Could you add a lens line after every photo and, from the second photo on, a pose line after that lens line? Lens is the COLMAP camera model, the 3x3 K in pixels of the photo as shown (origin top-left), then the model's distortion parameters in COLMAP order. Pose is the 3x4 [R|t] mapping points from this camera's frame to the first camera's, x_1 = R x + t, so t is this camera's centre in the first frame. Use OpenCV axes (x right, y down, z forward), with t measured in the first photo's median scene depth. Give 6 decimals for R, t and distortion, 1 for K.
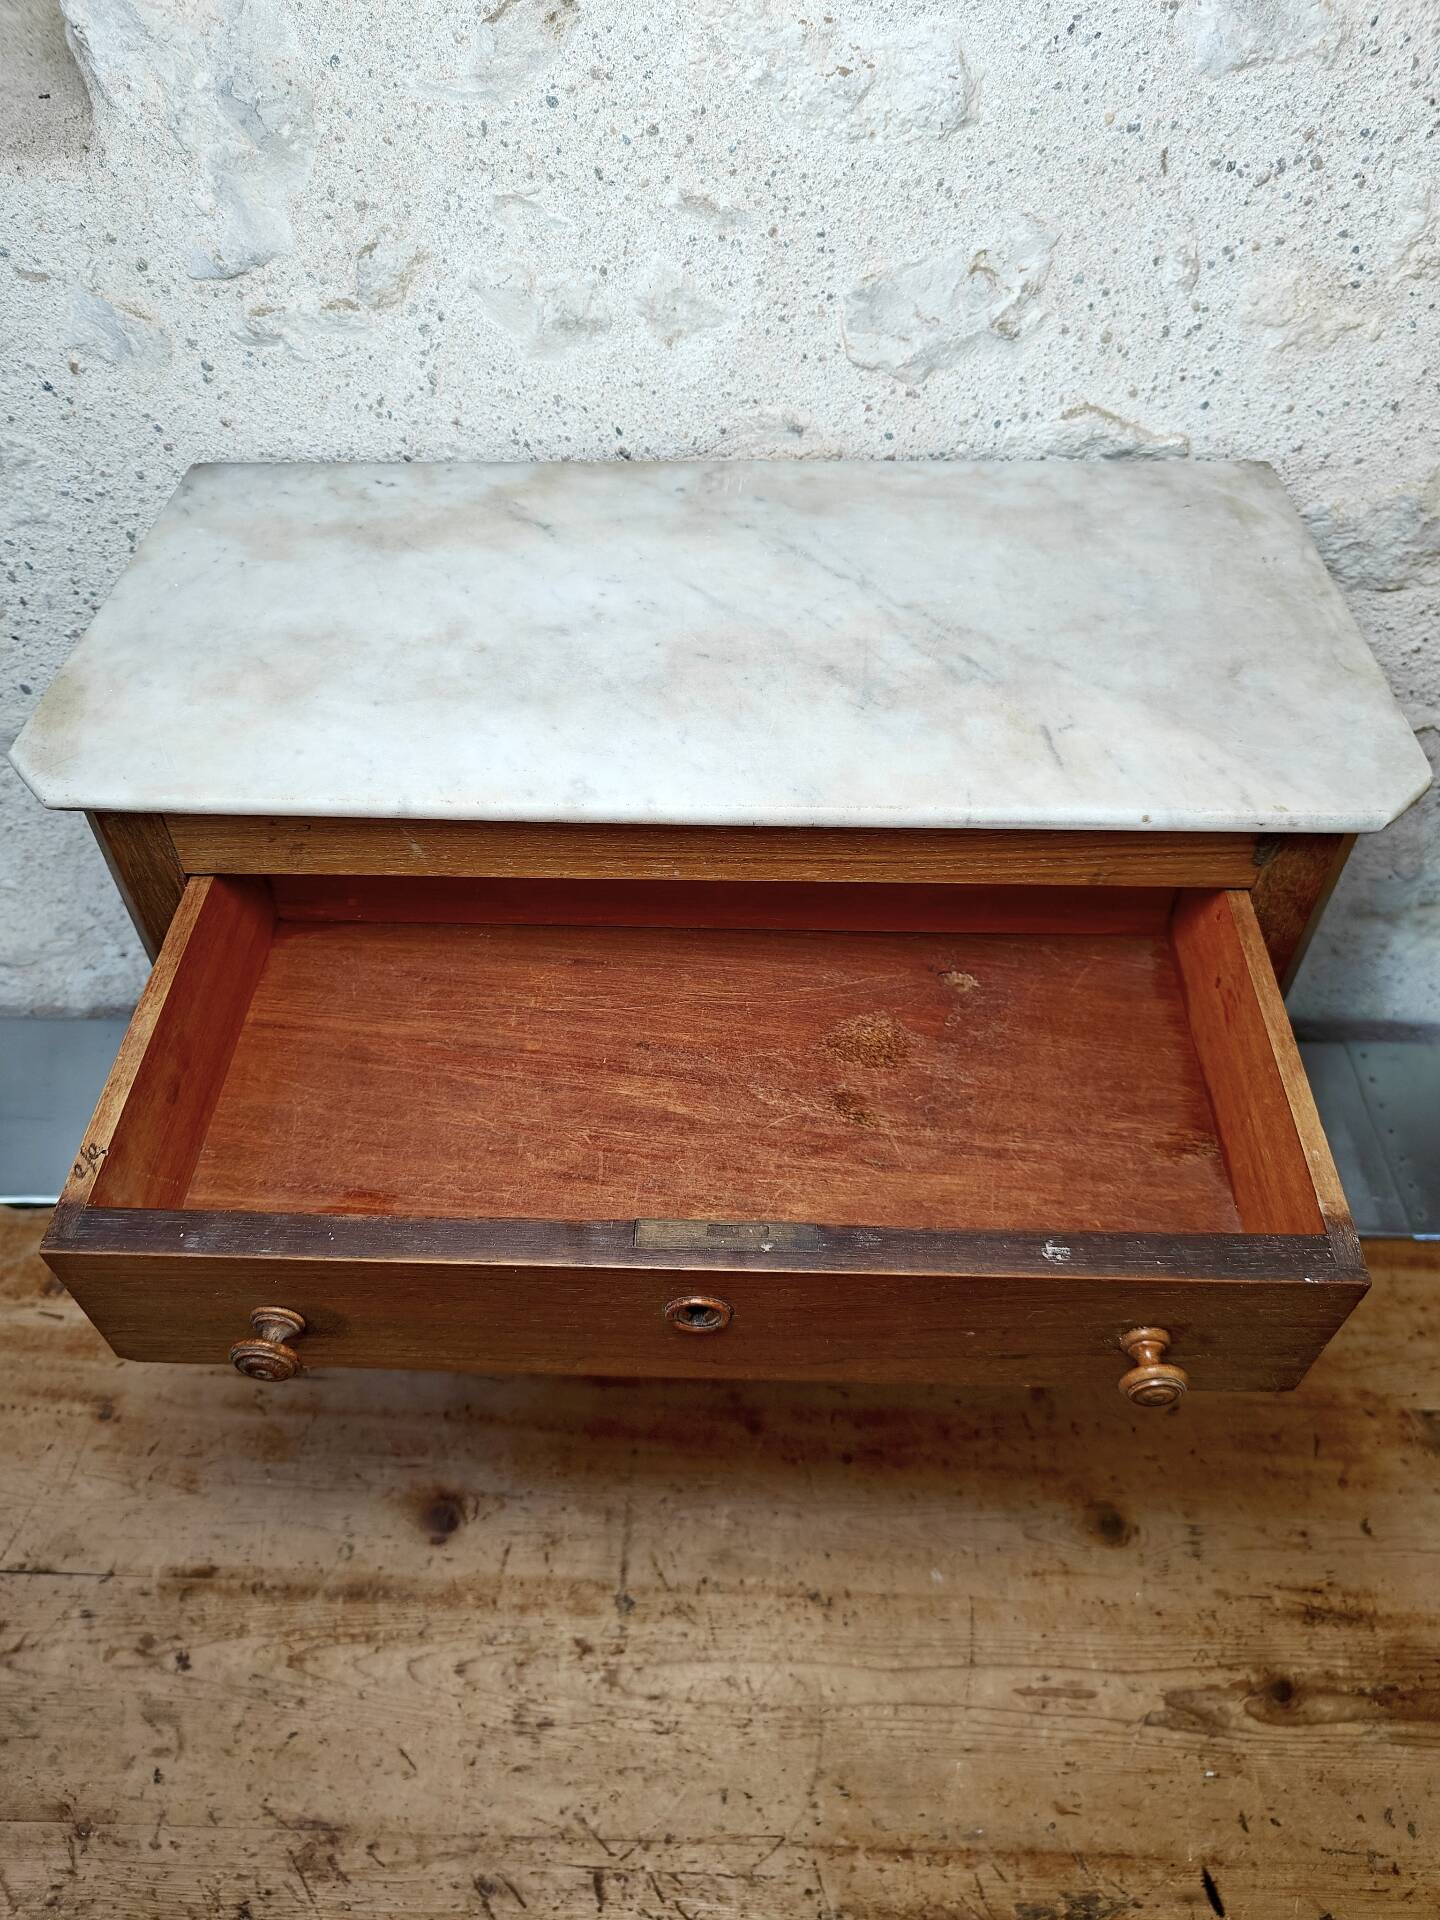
lens RADIAL K [[1360.1, 0, 724.3], [0, 1360.1, 973.9], [0, 0, 1]] dist [-0.000578, 0.000154]
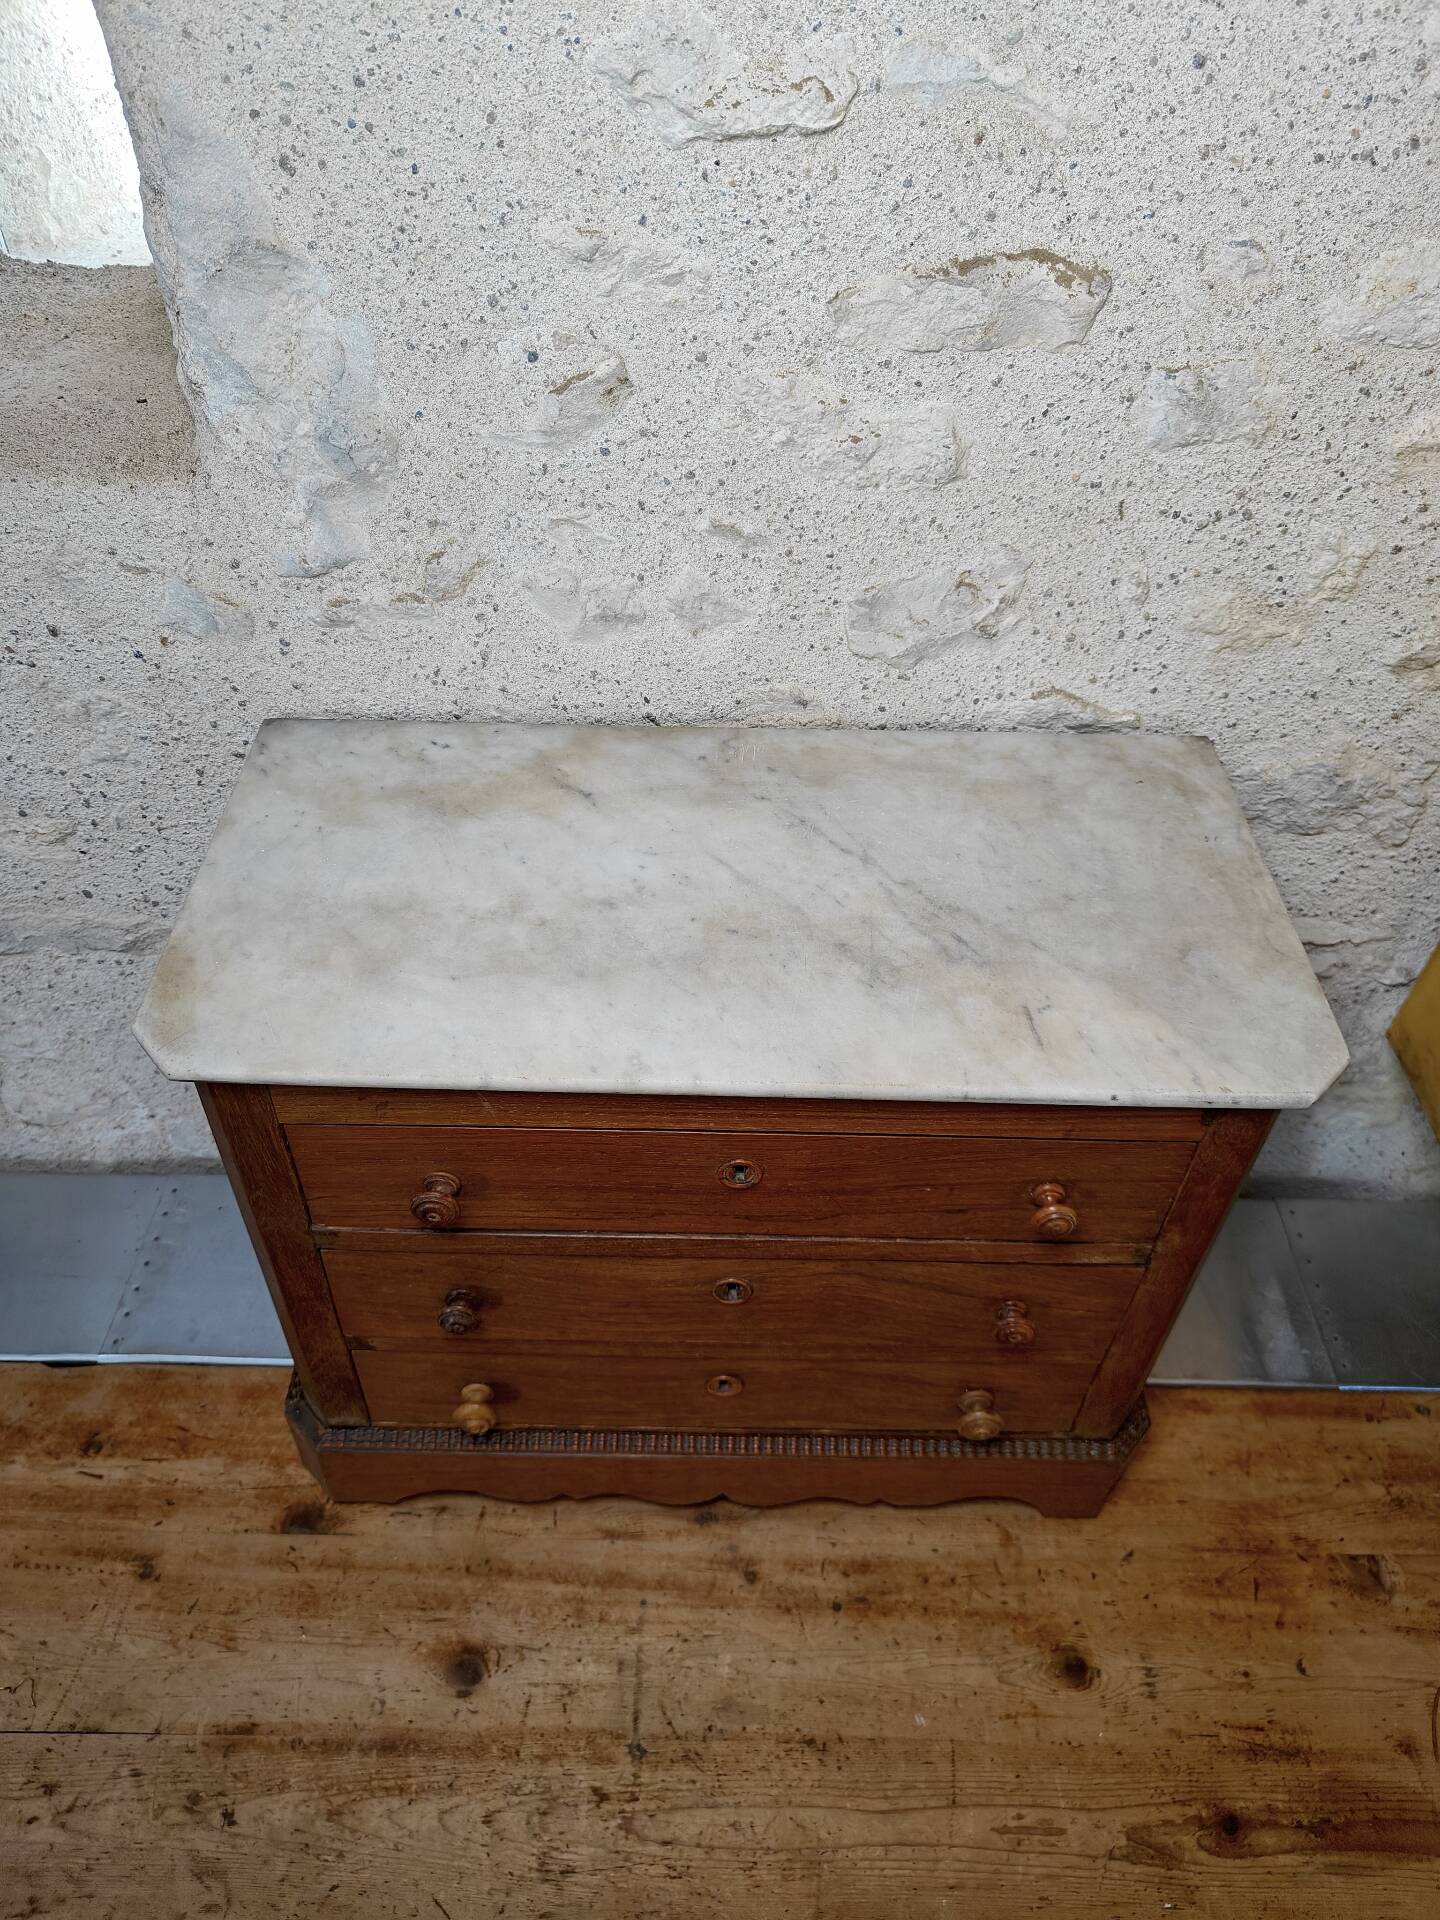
lens RADIAL K [[1360.1, 0, 725.3], [0, 1360.1, 961.2], [0, 0, 1]] dist [-0.000578, 0.000154]
pose [[0.998857, 0.009051, 0.046932, -0.064636], [-0.006894, 0.998921, -0.045922, -0.131682], [-0.047297, 0.045546, 0.997842, -0.131485]]
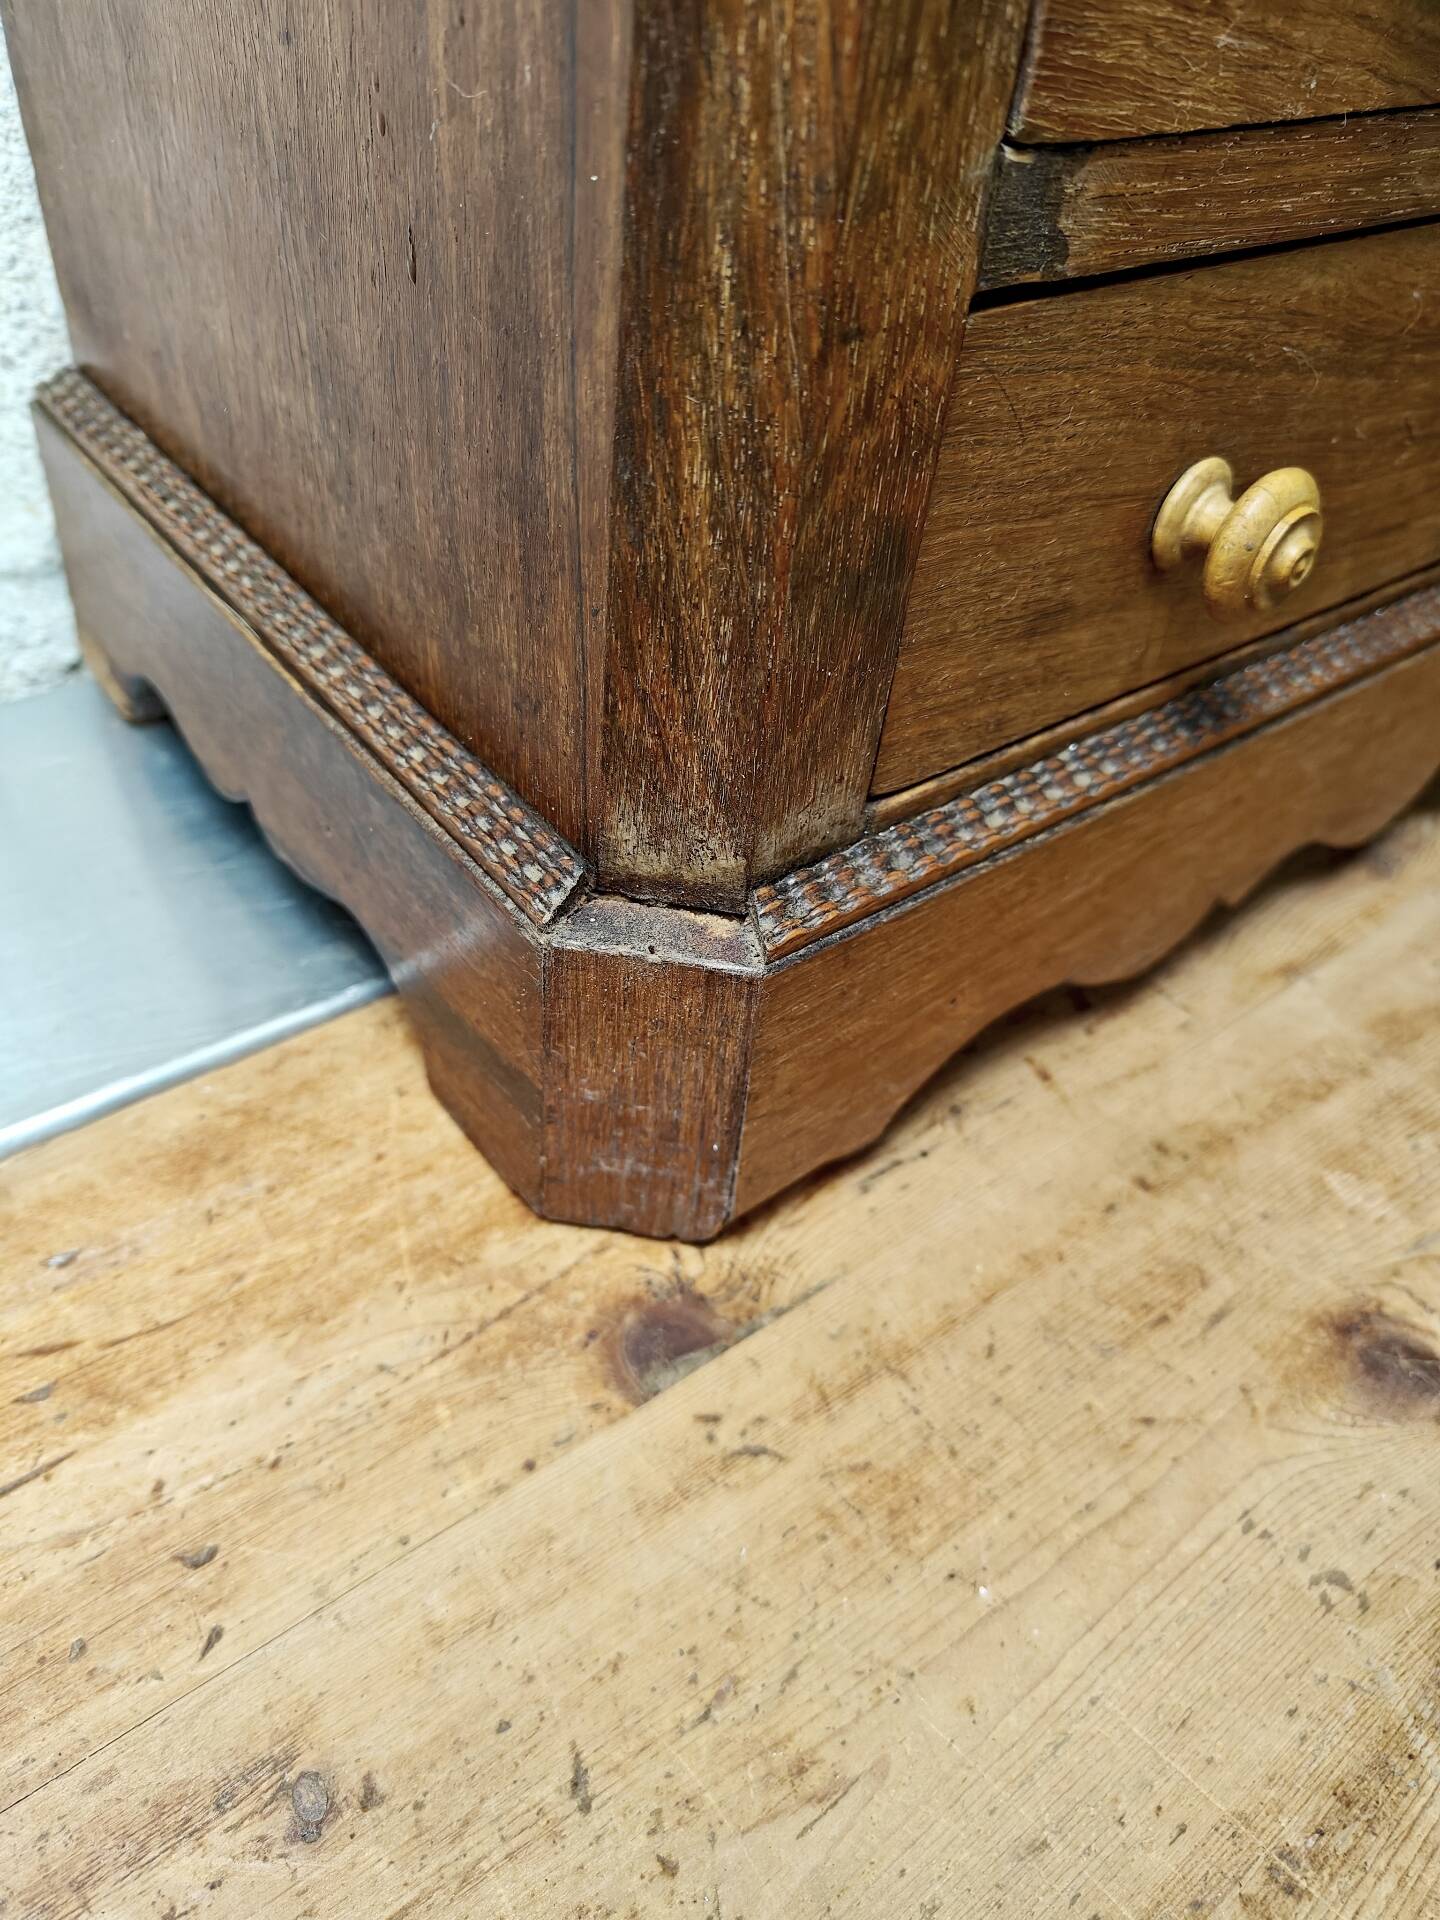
lens RADIAL K [[1393.1, 0, 729.6], [0, 1393.1, 961.1], [0, 0, 1]] dist [-0.020305, -0.001258]
pose [[0.767508, -0.384925, 0.512605, -0.551565], [0.393583, 0.914142, 0.097148, 0.219700], [-0.505988, 0.127191, 0.853111, 0.856717]]
